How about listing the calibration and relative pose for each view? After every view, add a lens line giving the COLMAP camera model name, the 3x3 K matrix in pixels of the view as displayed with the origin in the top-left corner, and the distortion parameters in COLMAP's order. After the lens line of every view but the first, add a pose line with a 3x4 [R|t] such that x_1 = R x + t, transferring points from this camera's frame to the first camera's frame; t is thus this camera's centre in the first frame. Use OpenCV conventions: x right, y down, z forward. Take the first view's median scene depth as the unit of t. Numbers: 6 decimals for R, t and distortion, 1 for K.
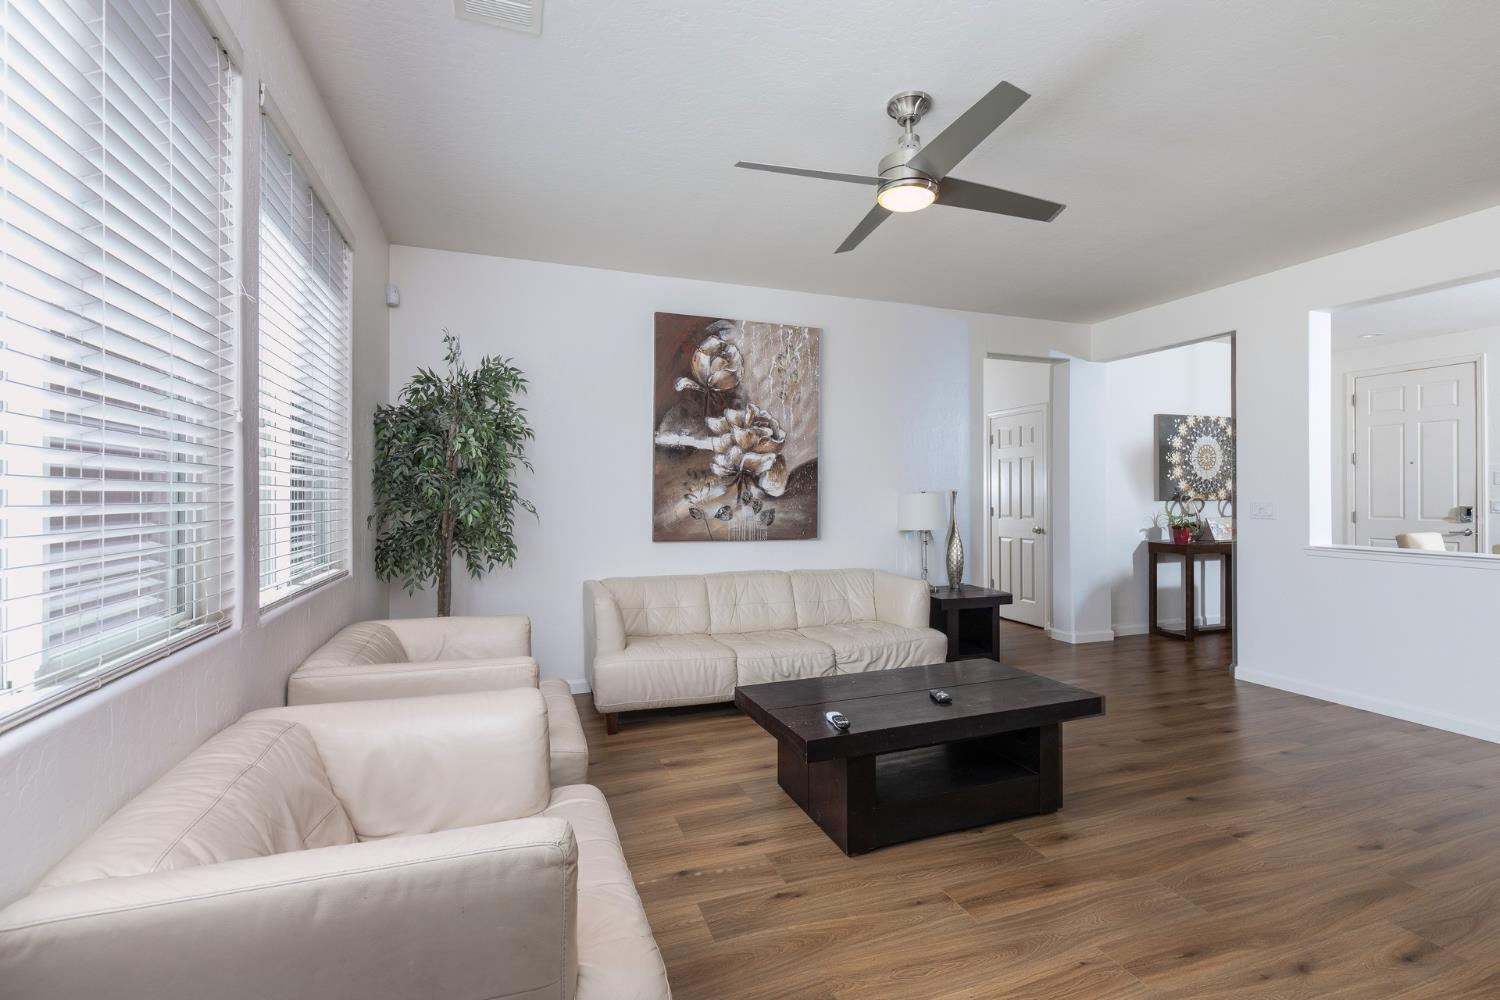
lens RADIAL K [[669.3, 0, 756.9], [0, 669.3, 495.3], [0, 0, 1]] dist [0.001997, -0.000887]
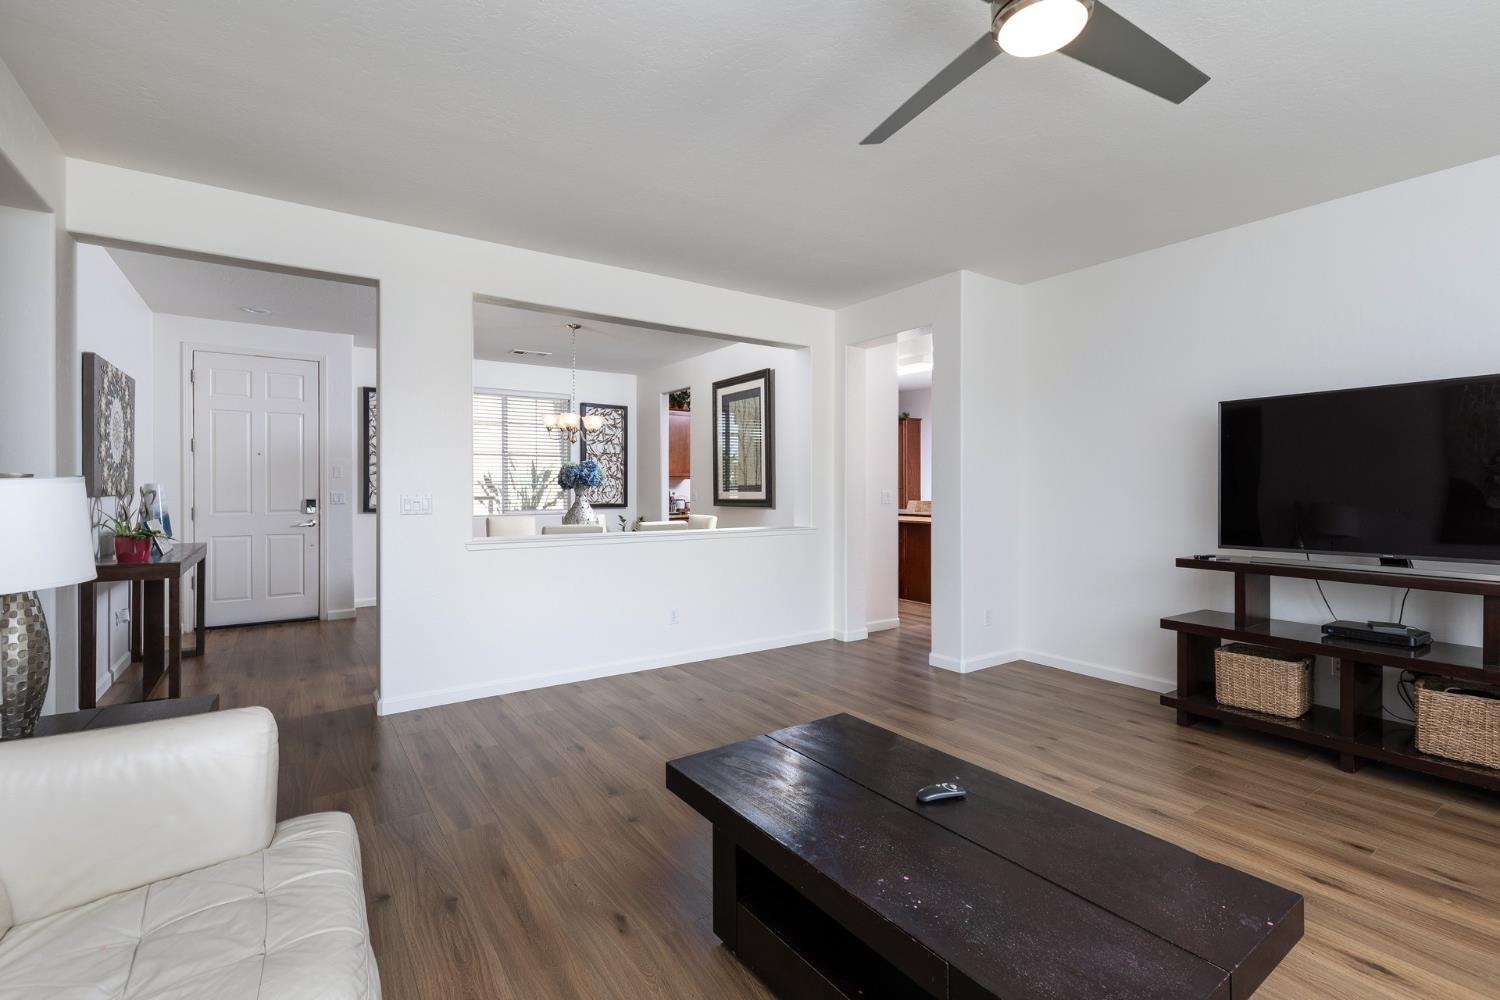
lens RADIAL K [[669.3, 0, 756.9], [0, 669.3, 495.3], [0, 0, 1]] dist [0.001997, -0.000887]
pose [[-0.259882, -0.008362, 0.965604, -0.168159], [0.000001, 0.999963, 0.008659, 0.003001], [-0.965640, 0.002251, -0.259873, 0.765636]]
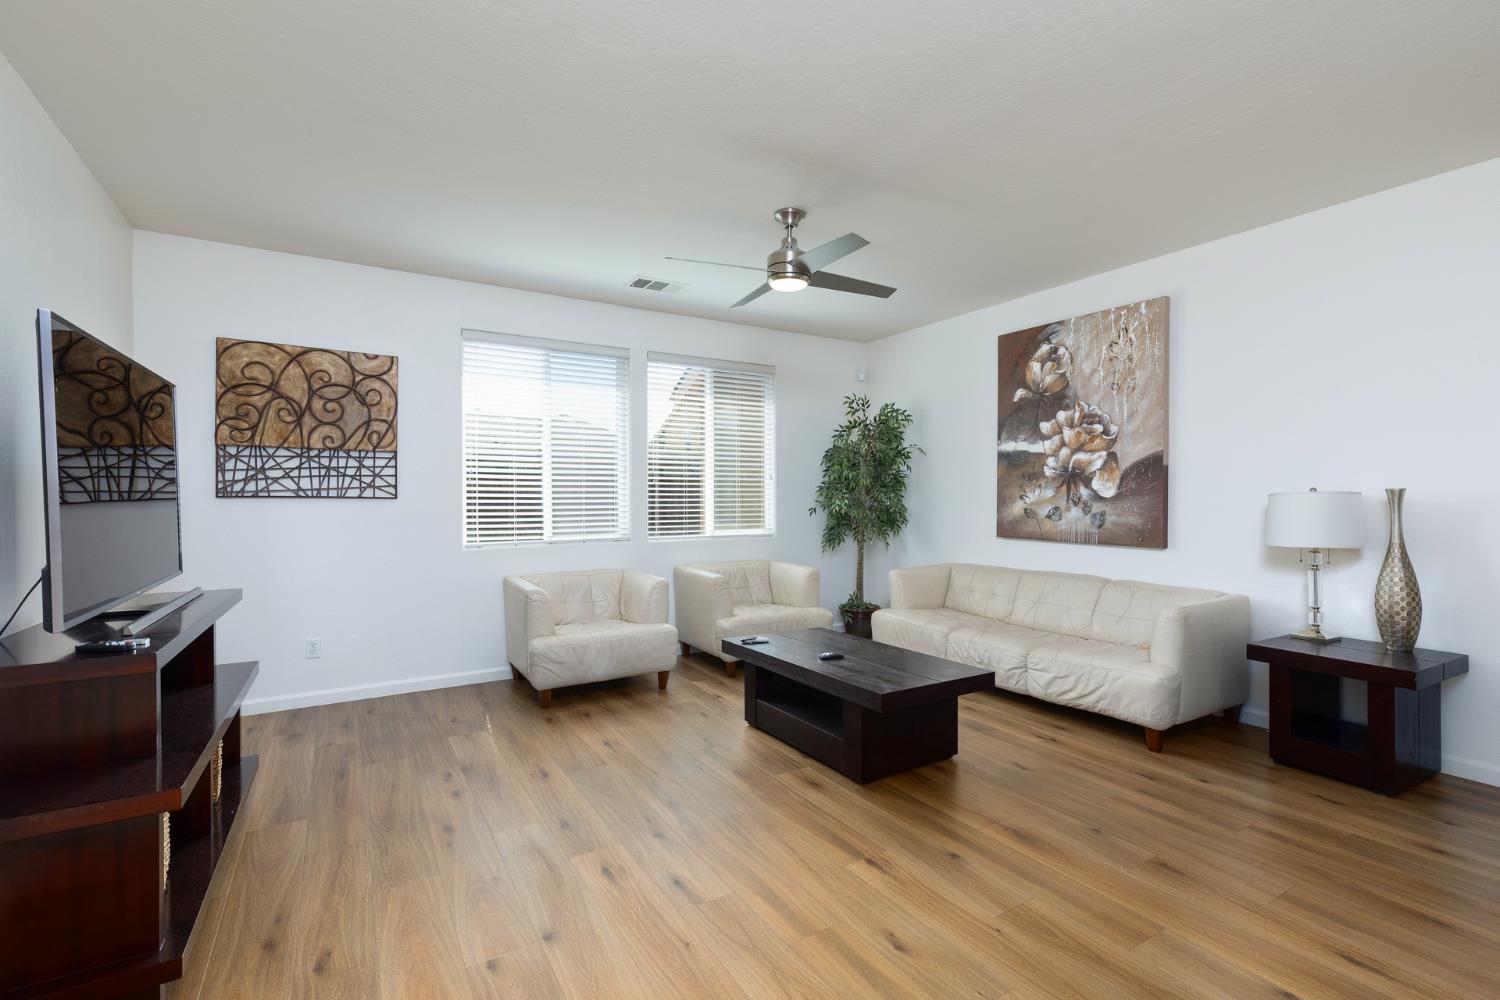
lens RADIAL K [[669.3, 0, 756.9], [0, 669.3, 495.3], [0, 0, 1]] dist [0.001997, -0.000887]
pose [[0.206568, -0.003614, -0.978426, 0.845628], [0.002419, 0.999992, -0.003183, 0.000520], [0.978429, -0.001709, 0.206575, 0.346199]]
